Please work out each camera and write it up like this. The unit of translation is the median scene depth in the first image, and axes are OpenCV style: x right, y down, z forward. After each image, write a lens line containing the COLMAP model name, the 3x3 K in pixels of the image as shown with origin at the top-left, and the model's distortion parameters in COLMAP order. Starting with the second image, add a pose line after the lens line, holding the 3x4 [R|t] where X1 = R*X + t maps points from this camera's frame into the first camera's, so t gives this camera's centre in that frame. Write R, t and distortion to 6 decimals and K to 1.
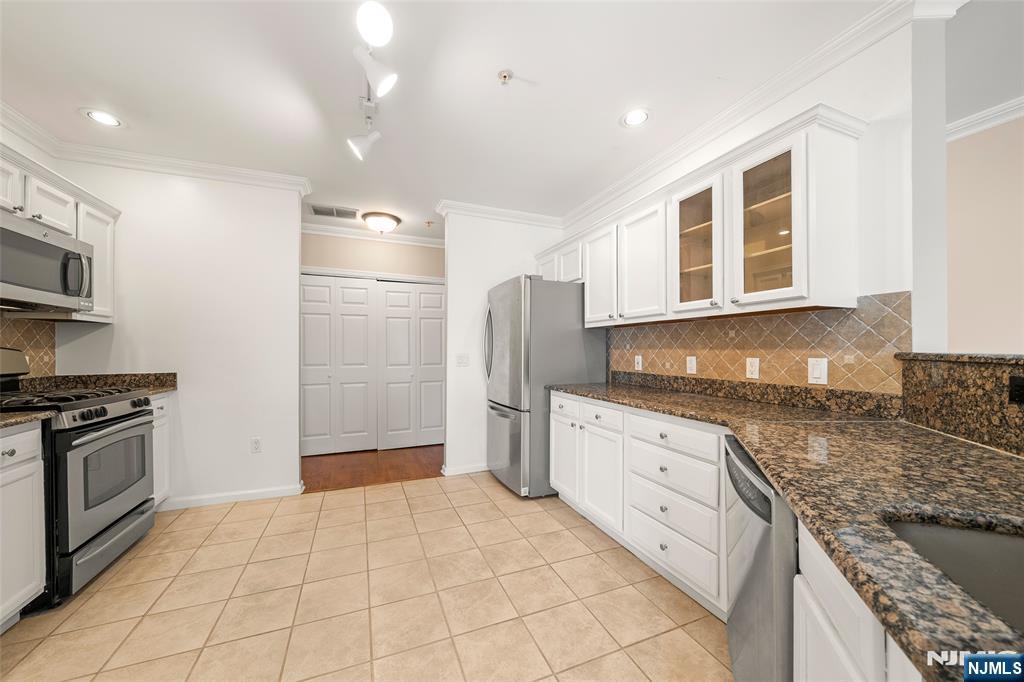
lens RADIAL K [[369.4, 0, 510.2], [0, 369.4, 347.4], [0, 0, 1]] dist [-0.000111, -0.000036]
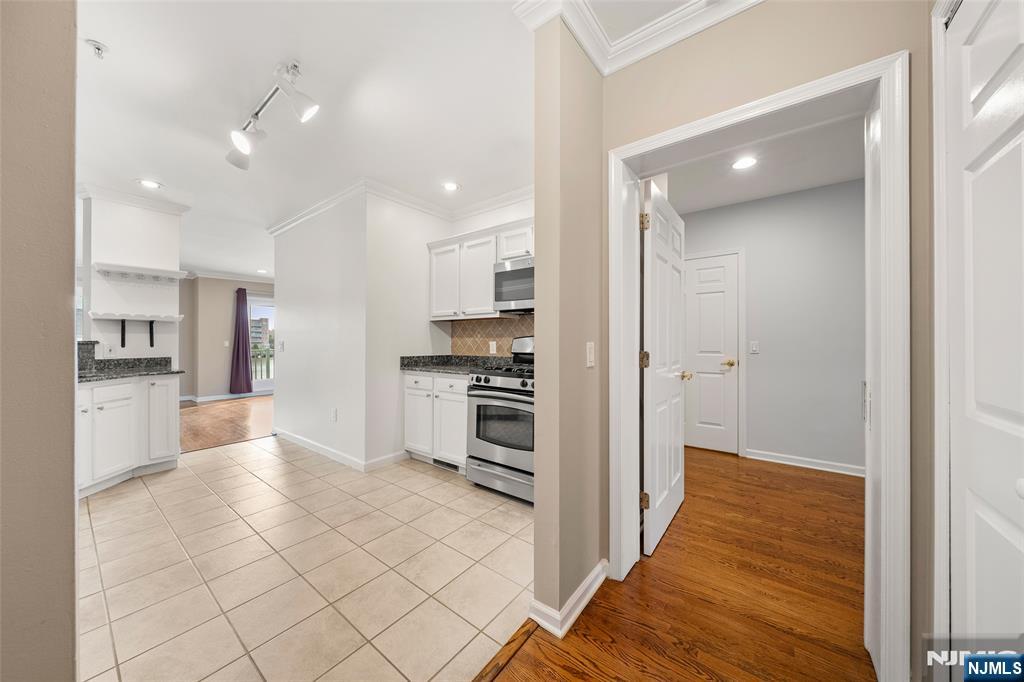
lens RADIAL K [[352.8, 0, 506.9], [0, 352.8, 340.4], [0, 0, 1]] dist [0.000235, -0.000046]
pose [[-0.869448, 0.002056, -0.494020, -0.464221], [0.005374, 0.999972, -0.005295, 0.023386], [0.493995, -0.007259, -0.869434, 2.212886]]
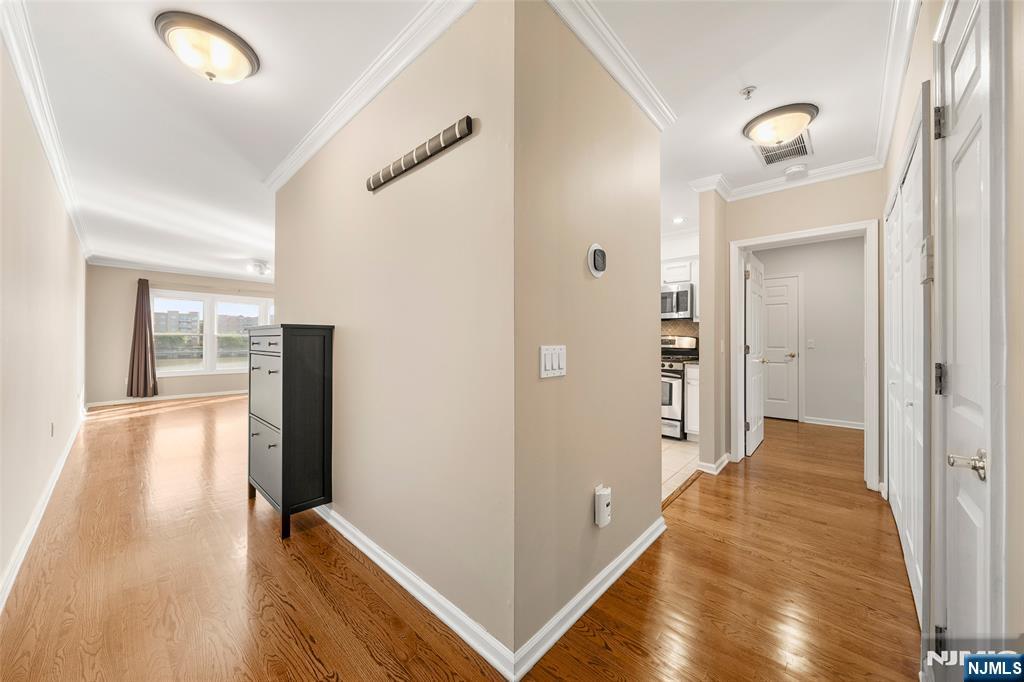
lens RADIAL K [[363.1, 0, 508.3], [0, 363.1, 338.3], [0, 0, 1]] dist [0.000579, -0.000046]
pose [[-0.907438, 0.002653, -0.420178, 0.590448], [0.005356, 0.999972, -0.005253, 0.019125], [0.420152, -0.007017, -0.907427, 2.714681]]
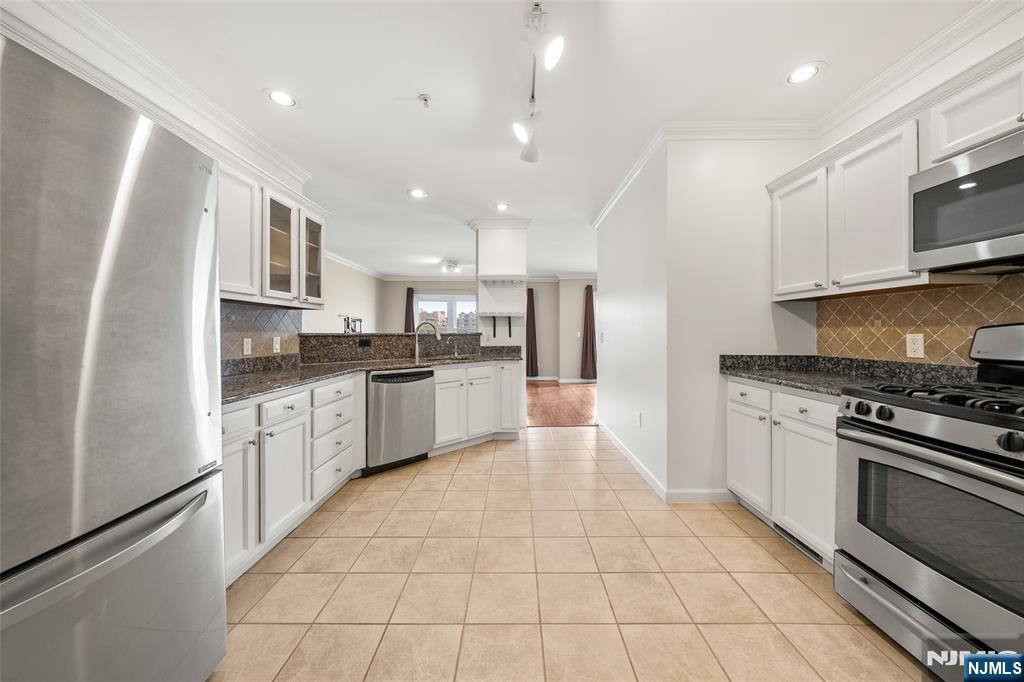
lens RADIAL K [[362.8, 0, 511.9], [0, 362.8, 330.0], [0, 0, 1]] dist [-0.001652, -0.000175]
pose [[-0.921825, 0.007032, 0.387542, -0.691406], [0.002570, 0.999924, -0.012031, 0.017596], [-0.387597, -0.010094, -0.921774, 1.884533]]
